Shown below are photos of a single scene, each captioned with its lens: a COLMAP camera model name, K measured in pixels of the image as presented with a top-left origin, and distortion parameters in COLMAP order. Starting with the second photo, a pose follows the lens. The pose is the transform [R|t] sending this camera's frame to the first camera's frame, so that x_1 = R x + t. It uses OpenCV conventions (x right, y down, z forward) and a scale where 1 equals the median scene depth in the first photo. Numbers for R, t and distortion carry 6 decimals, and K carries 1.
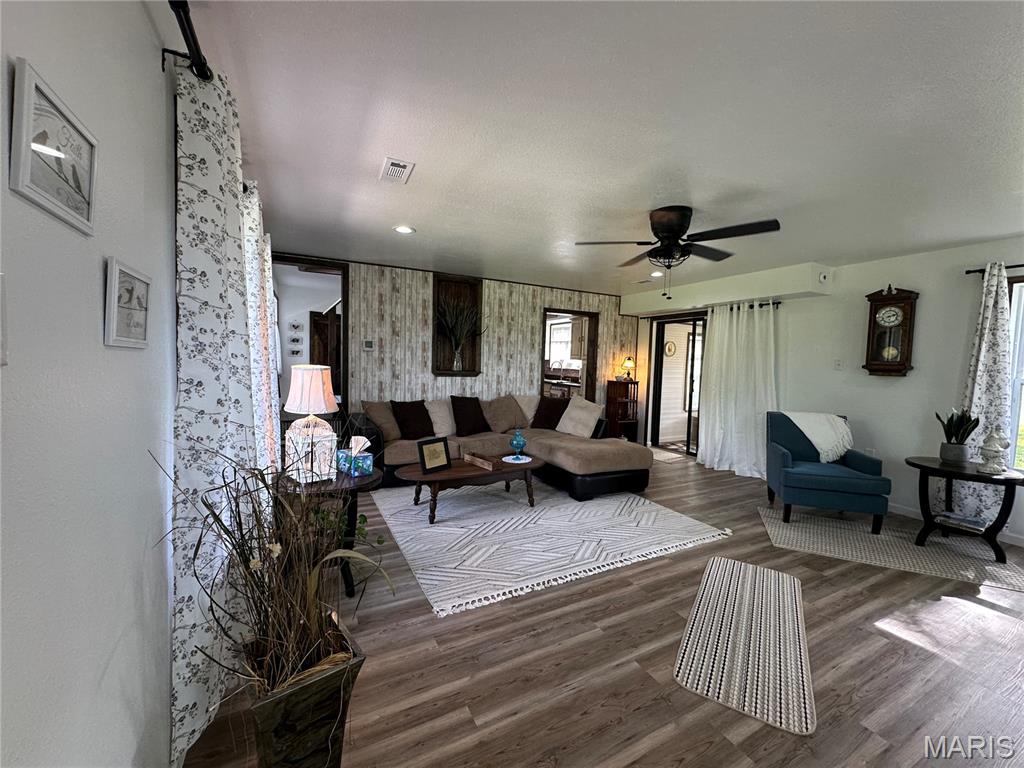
lens RADIAL K [[409.2, 0, 512.0], [0, 409.2, 384.6], [0, 0, 1]] dist [-0.006148, 0.001775]
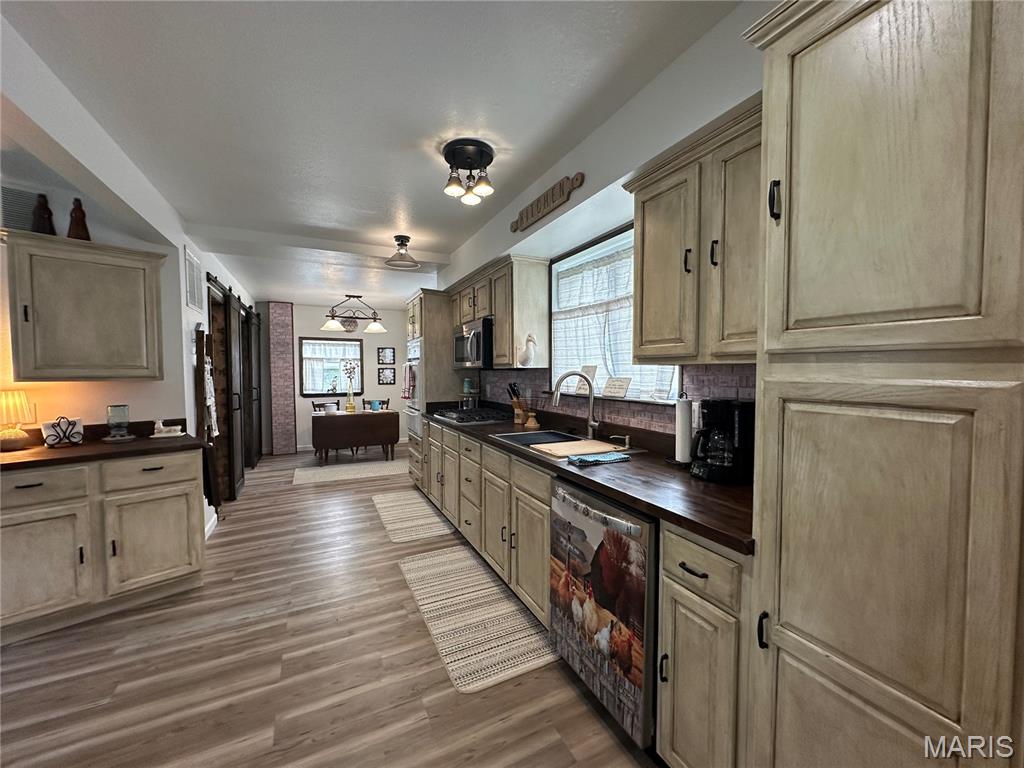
lens RADIAL K [[409.2, 0, 511.8], [0, 409.2, 383.2], [0, 0, 1]] dist [-0.006148, 0.001775]
pose [[0.999040, -0.032297, -0.029587, 0.177446], [0.031448, 0.999093, -0.028705, -0.099913], [0.030487, 0.027747, 0.999150, 1.693831]]
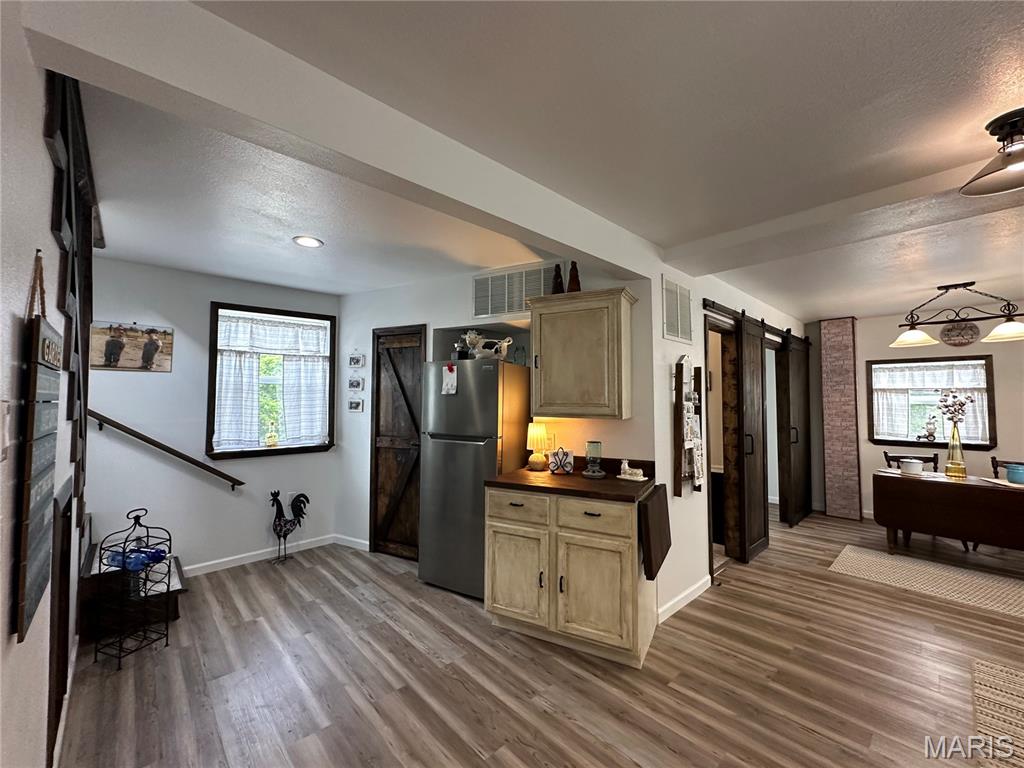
lens RADIAL K [[409.2, 0, 513.2], [0, 409.2, 385.2], [0, 0, 1]] dist [-0.006148, 0.001775]
pose [[0.264810, -0.069622, -0.961784, 0.153690], [-0.053663, 0.994781, -0.086786, -0.132496], [0.962806, 0.074594, 0.259692, 2.040737]]
